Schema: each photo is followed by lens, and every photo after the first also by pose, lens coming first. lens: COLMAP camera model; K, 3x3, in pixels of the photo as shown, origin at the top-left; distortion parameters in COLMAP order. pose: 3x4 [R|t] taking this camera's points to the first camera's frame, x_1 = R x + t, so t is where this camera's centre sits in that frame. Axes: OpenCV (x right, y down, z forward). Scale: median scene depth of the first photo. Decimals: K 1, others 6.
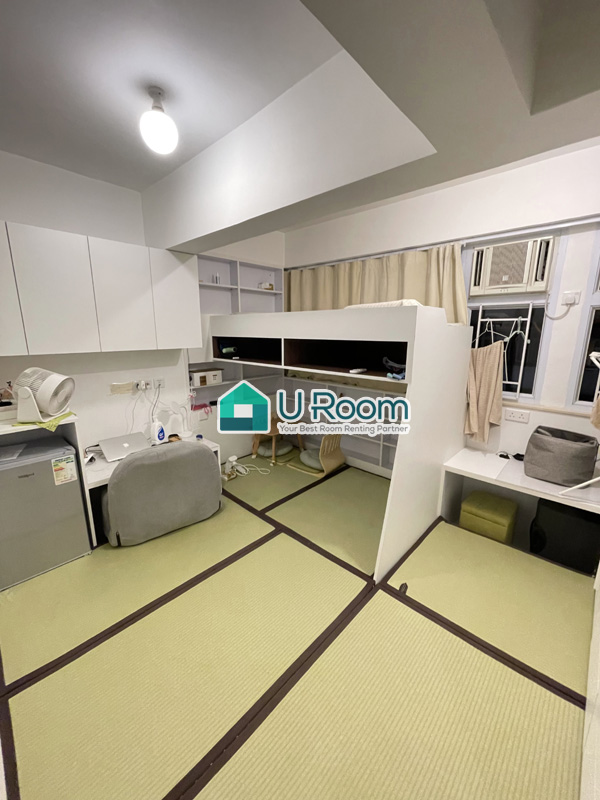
lens RADIAL K [[320.0, 0, 301.7], [0, 320.0, 396.7], [0, 0, 1]] dist [-0.003677, 0.000133]
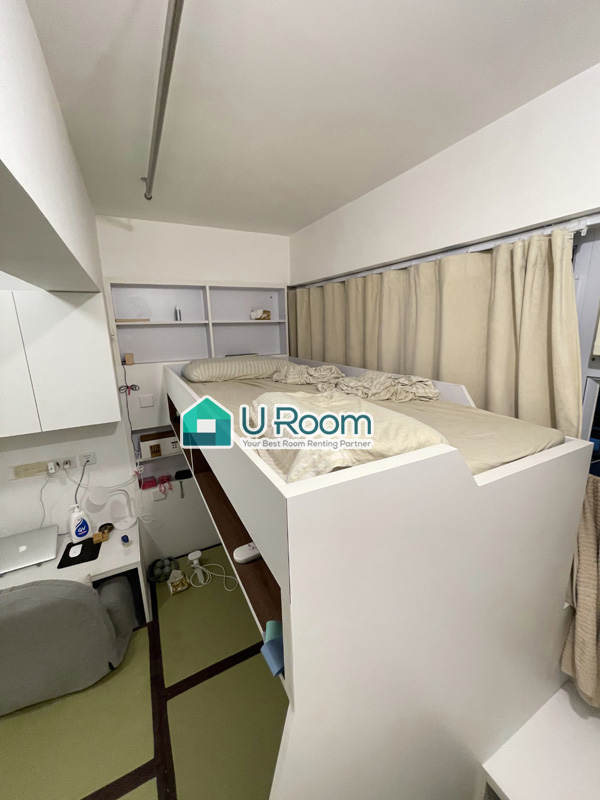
lens RADIAL K [[320.0, 0, 301.7], [0, 320.0, 396.8], [0, 0, 1]] dist [-0.003677, 0.000133]
pose [[0.946220, 0.047572, -0.320008, 0.309688], [-0.042758, 0.998842, 0.022057, -0.258018], [0.320687, -0.007188, 0.947158, 0.498978]]
